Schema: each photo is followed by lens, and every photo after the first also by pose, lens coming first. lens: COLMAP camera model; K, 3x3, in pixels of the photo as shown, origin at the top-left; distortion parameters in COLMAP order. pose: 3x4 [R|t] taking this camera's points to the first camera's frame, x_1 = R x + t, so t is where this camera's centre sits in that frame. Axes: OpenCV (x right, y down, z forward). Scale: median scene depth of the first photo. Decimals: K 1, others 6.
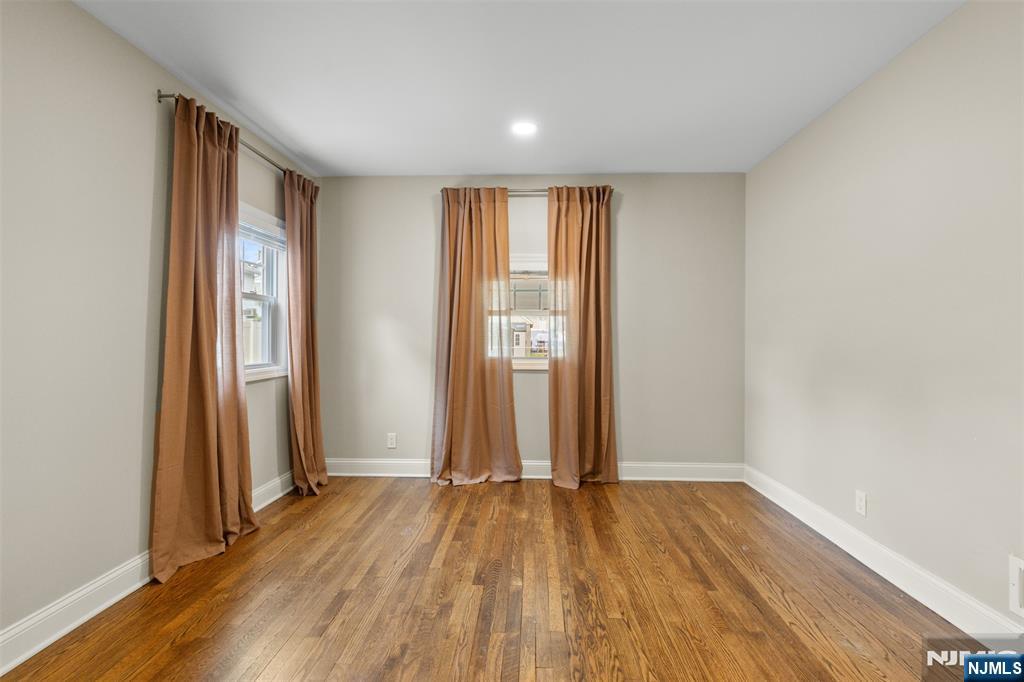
lens RADIAL K [[463.3, 0, 514.4], [0, 463.3, 340.9], [0, 0, 1]] dist [0.012544, -0.002676]
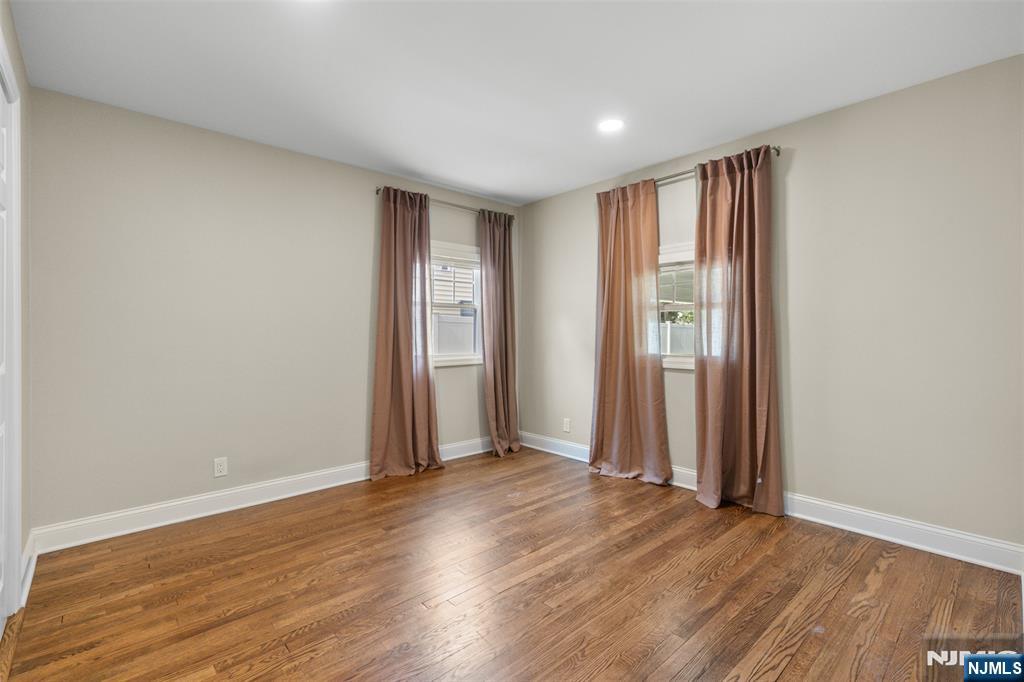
lens RADIAL K [[463.3, 0, 510.8], [0, 463.3, 339.4], [0, 0, 1]] dist [0.012544, -0.002676]
pose [[0.694408, 0.003825, -0.719572, 0.481006], [-0.000875, 0.999990, 0.004471, -0.000046], [0.719581, -0.002475, 0.694404, 0.119751]]
